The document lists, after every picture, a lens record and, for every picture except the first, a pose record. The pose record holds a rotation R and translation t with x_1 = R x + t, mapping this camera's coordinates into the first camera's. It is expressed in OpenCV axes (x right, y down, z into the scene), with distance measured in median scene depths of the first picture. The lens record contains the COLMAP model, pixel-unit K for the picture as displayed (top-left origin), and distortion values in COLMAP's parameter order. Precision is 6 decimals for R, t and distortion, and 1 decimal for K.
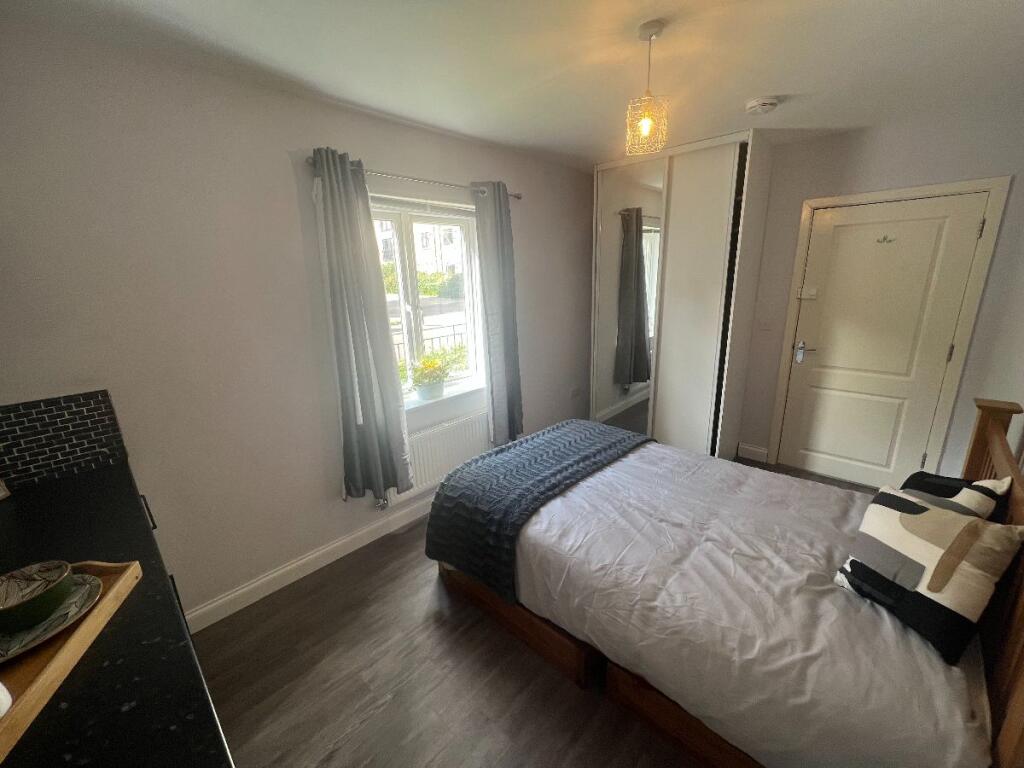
lens RADIAL K [[412.1, 0, 512.0], [0, 412.1, 384.0], [0, 0, 1]] dist [-0.001066, -0.000078]
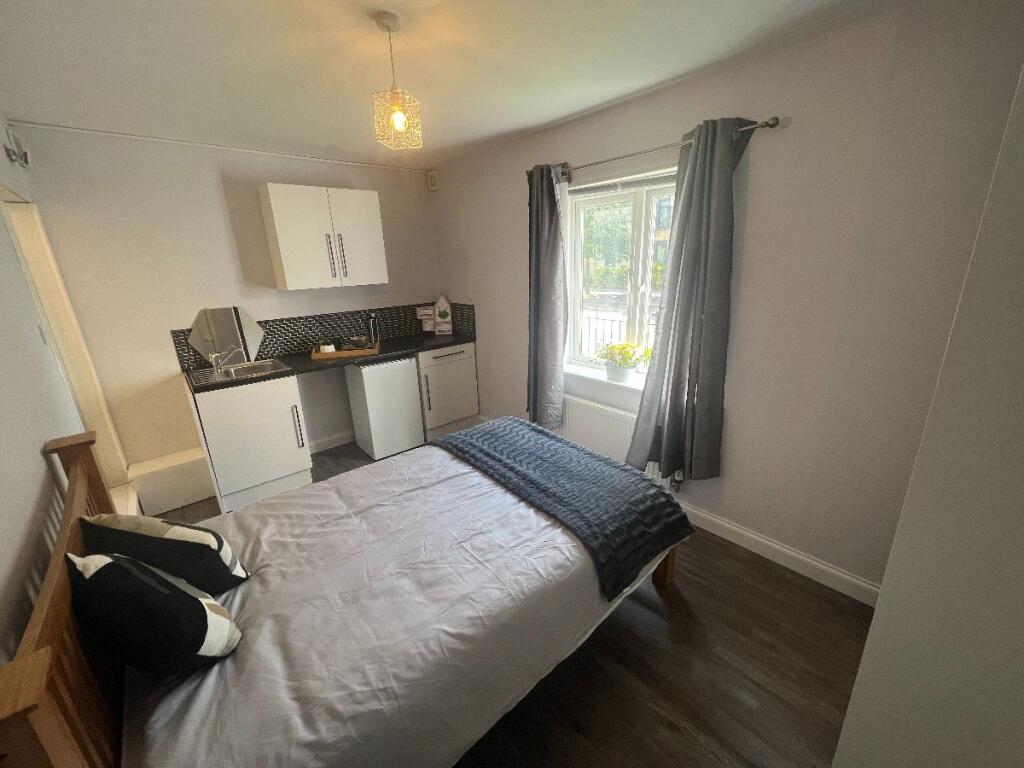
lens RADIAL K [[406.6, 0, 512.0], [0, 406.6, 384.0], [0, 0, 1]] dist [-0.011023, -0.000034]
pose [[-0.094944, 0.323195, -0.941557, 1.042173], [-0.222011, 0.915134, 0.336512, -0.317427], [0.970411, 0.240986, -0.015134, 1.052331]]
